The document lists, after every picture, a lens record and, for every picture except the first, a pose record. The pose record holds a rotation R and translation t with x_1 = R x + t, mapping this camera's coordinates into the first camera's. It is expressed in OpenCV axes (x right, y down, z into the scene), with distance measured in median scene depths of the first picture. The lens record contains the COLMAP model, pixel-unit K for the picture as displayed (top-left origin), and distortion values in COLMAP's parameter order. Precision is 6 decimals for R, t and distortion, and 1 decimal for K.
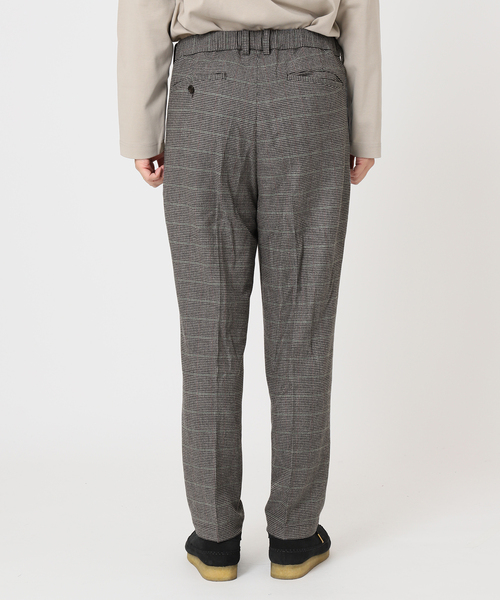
lens RADIAL K [[1179.7, 0, 252.1], [0, 1179.7, 299.4], [0, 0, 1]] dist [-0.107615, 0.000000]
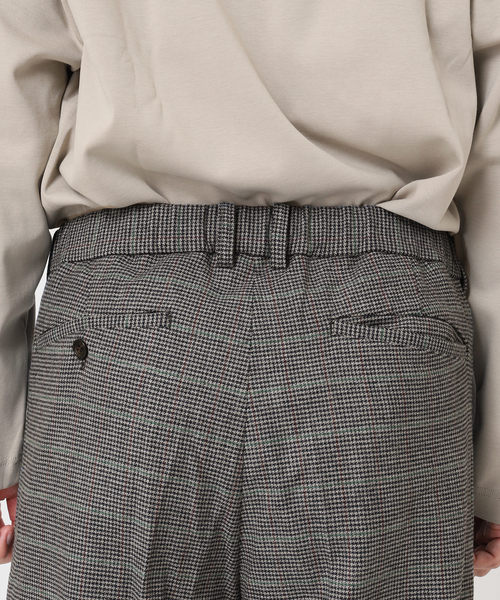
lens RADIAL K [[1179.7, 0, 248.7], [0, 1179.7, 301.4], [0, 0, 1]] dist [-0.107615, 0.000000]
pose [[0.998521, 0.043829, -0.032174, 0.015229], [-0.048236, 0.987164, -0.152253, -0.137401], [0.025088, 0.153579, 0.987818, 0.614429]]
